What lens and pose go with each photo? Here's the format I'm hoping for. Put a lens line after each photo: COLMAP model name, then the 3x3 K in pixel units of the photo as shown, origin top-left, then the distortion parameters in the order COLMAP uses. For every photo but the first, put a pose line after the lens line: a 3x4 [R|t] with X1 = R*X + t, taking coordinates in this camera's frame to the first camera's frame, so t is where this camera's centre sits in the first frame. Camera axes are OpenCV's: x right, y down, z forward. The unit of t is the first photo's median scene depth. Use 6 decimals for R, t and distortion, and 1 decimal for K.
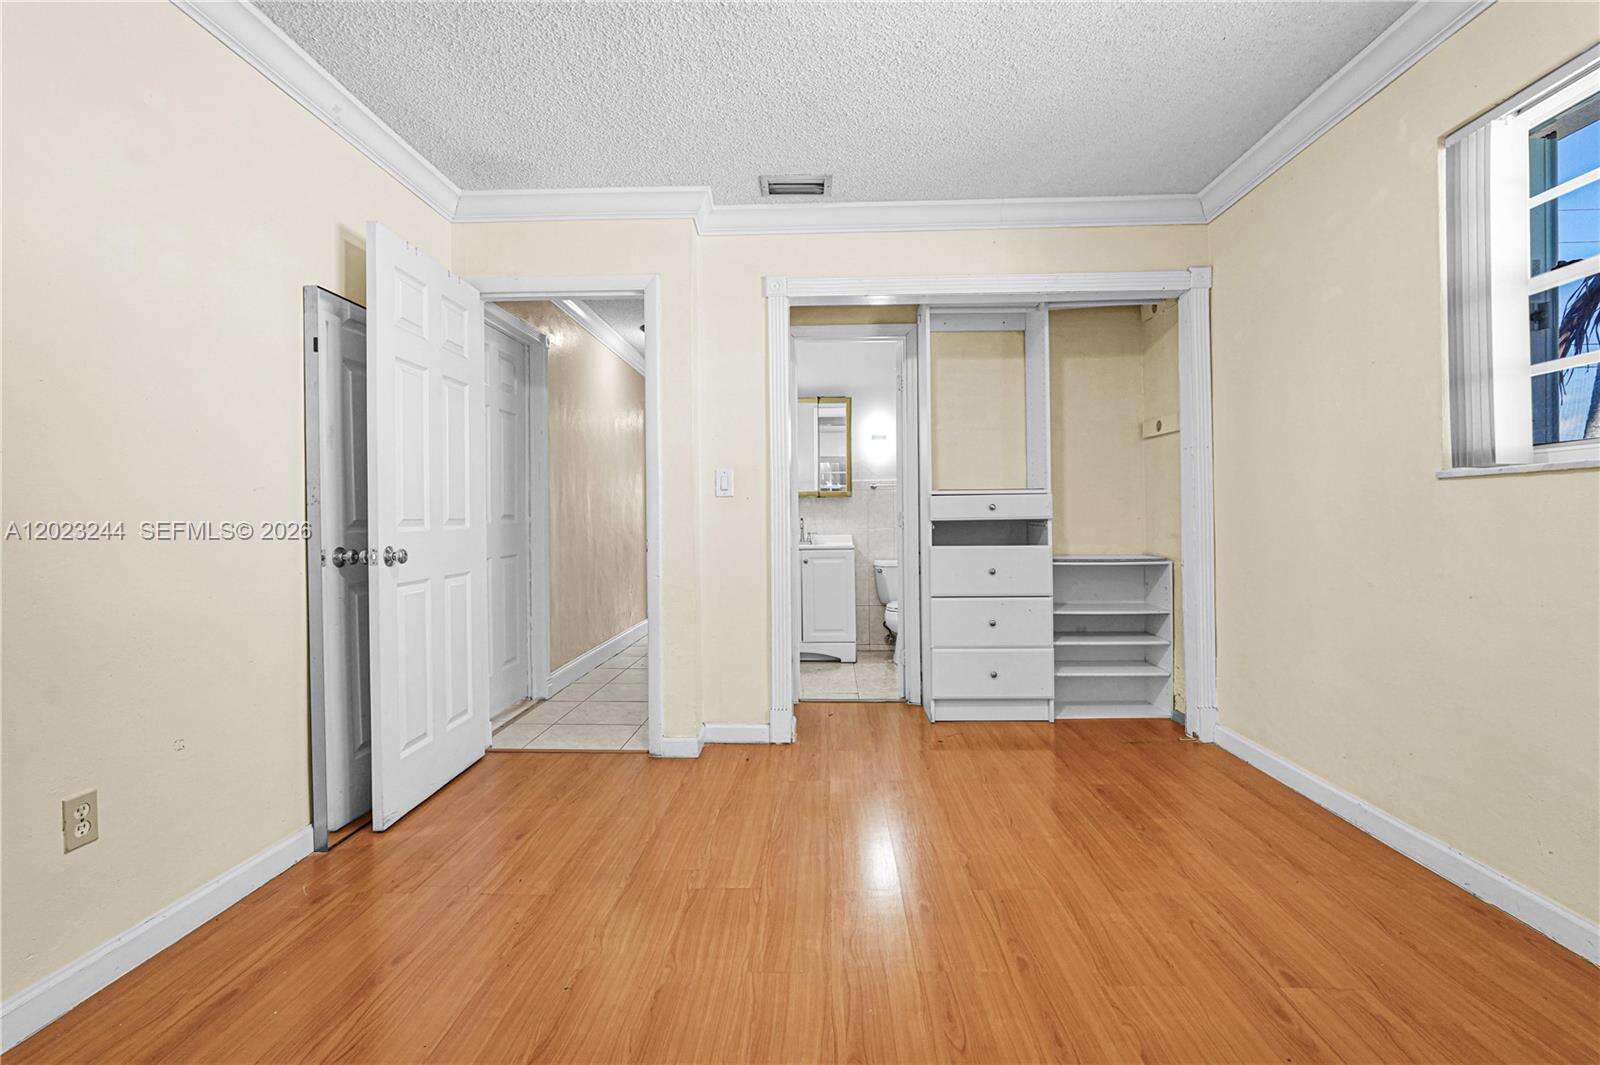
lens RADIAL K [[716.0, 0, 799.0], [0, 716.0, 523.9], [0, 0, 1]] dist [-0.001626, -0.000046]
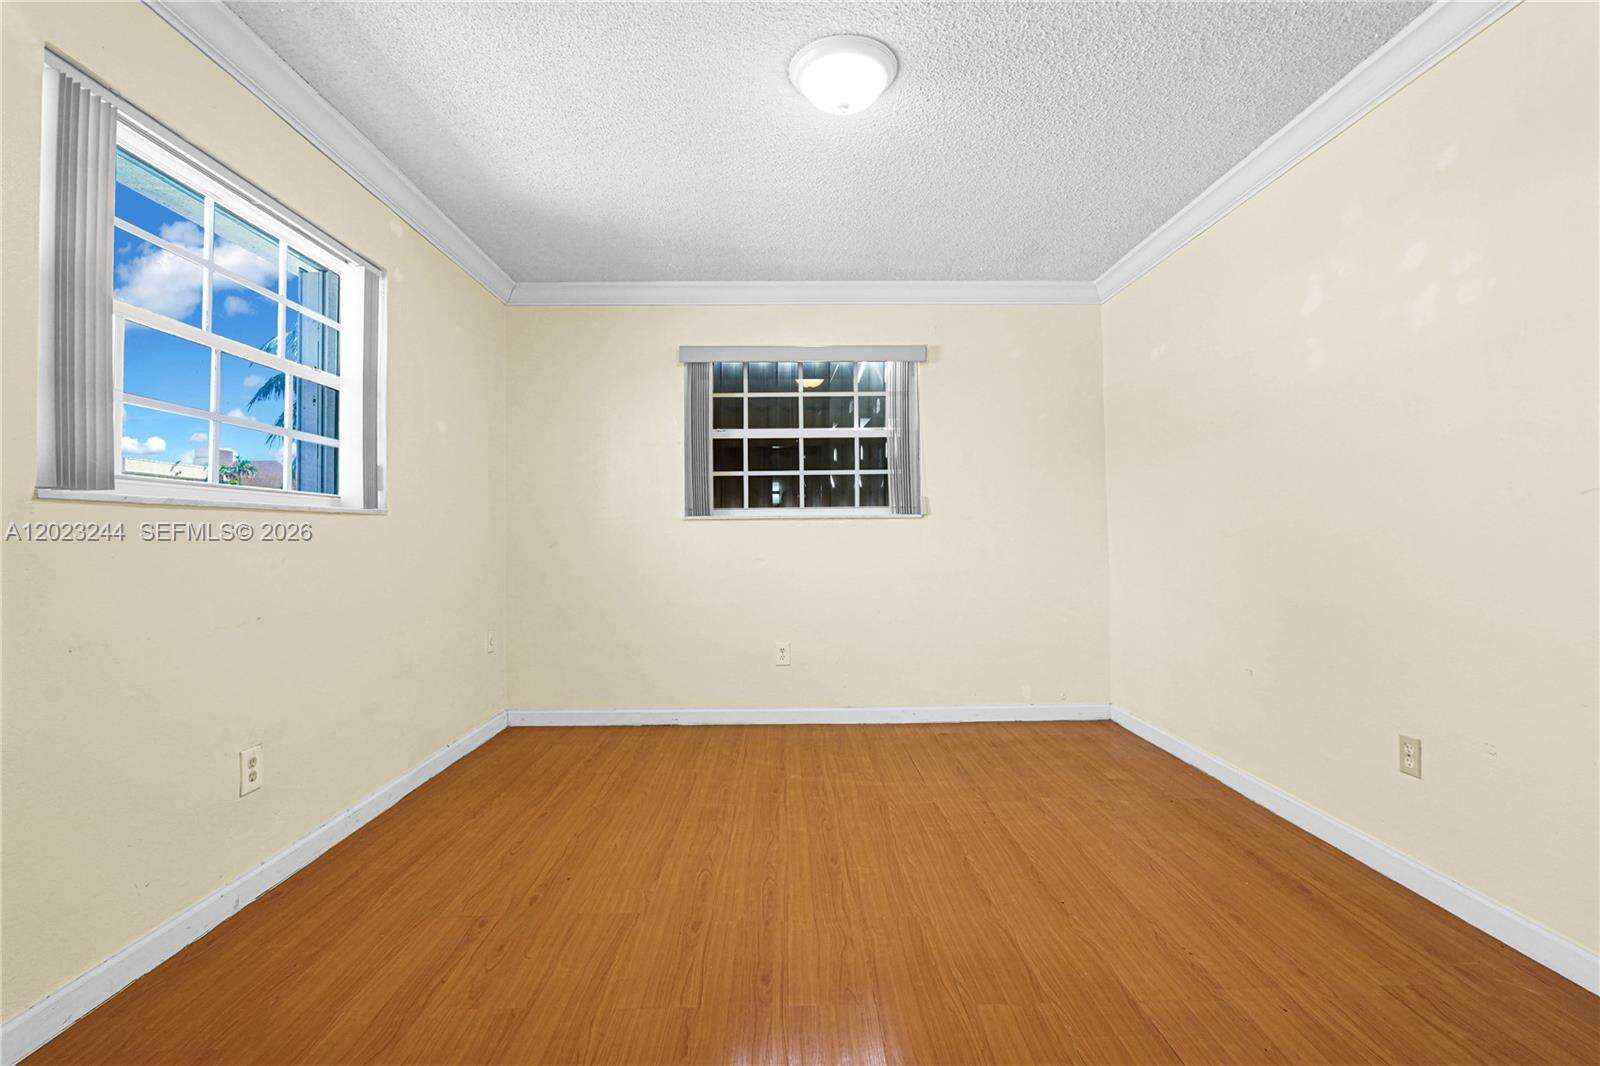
lens RADIAL K [[716.0, 0, 799.0], [0, 716.0, 524.4], [0, 0, 1]] dist [-0.001626, -0.000046]
pose [[-0.998137, 0.016543, -0.058733, 0.192888], [0.017122, 0.999810, -0.009369, -0.022506], [0.058567, -0.010358, -0.998230, 2.068675]]
